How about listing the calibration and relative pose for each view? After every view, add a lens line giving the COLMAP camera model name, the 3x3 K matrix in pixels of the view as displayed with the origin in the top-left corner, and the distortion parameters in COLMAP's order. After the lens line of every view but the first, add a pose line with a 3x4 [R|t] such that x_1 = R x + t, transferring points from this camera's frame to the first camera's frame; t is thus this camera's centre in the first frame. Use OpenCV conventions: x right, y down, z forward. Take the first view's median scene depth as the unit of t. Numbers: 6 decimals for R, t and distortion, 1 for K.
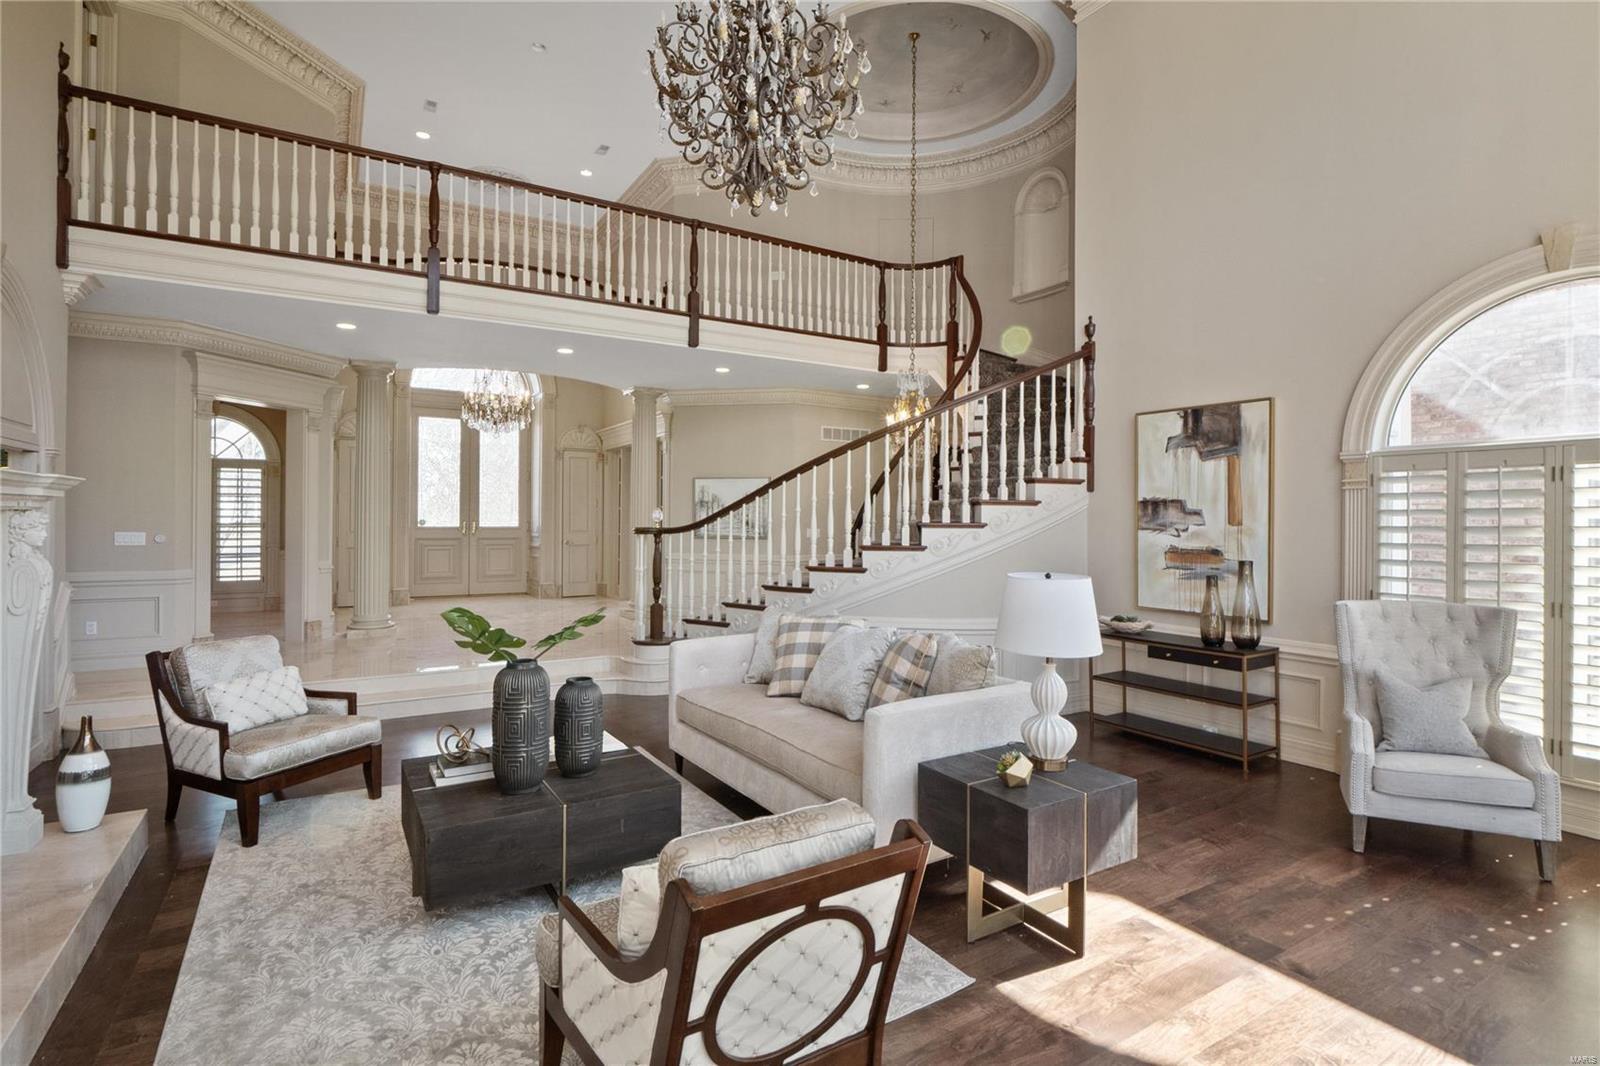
lens RADIAL K [[780.7, 0, 810.6], [0, 780.7, 524.0], [0, 0, 1]] dist [-0.014979, -0.000181]
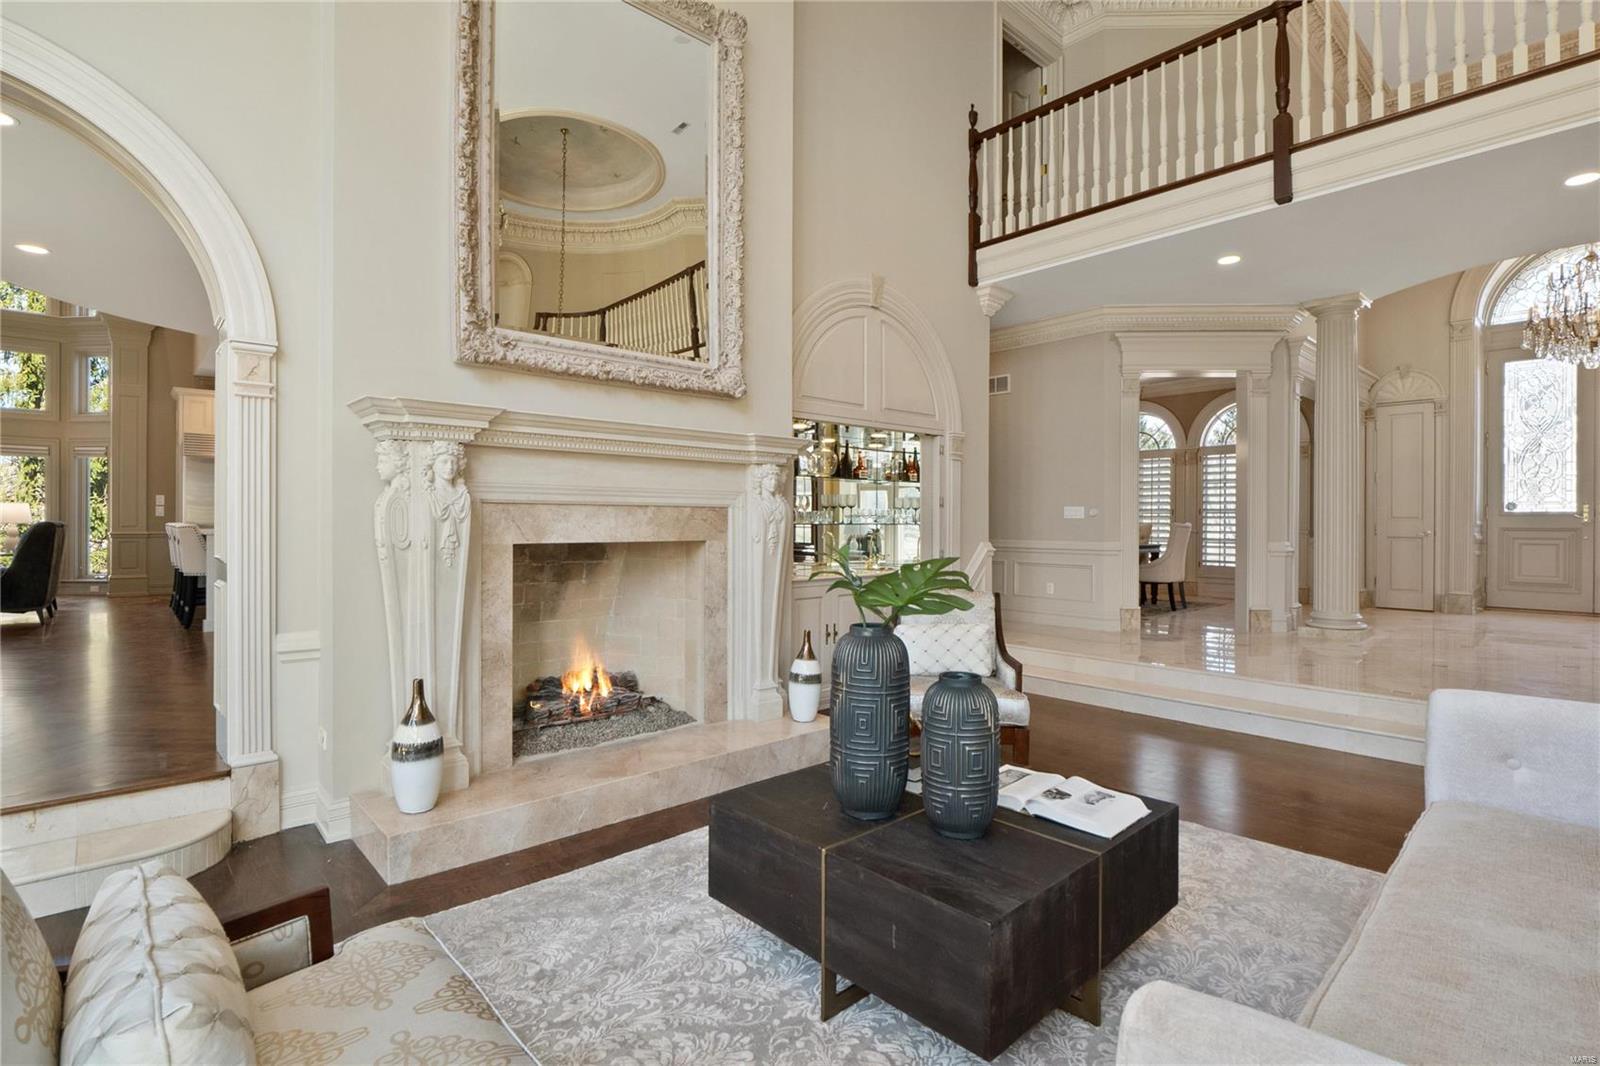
lens RADIAL K [[767.4, 0, 800.0], [0, 767.4, 523.0], [0, 0, 1]] dist [-0.014762, -0.000273]
pose [[0.186903, -0.005303, -0.982364, 0.086206], [-0.007761, 0.999946, -0.006875, 0.027622], [0.982348, 0.008909, 0.186851, 0.244941]]
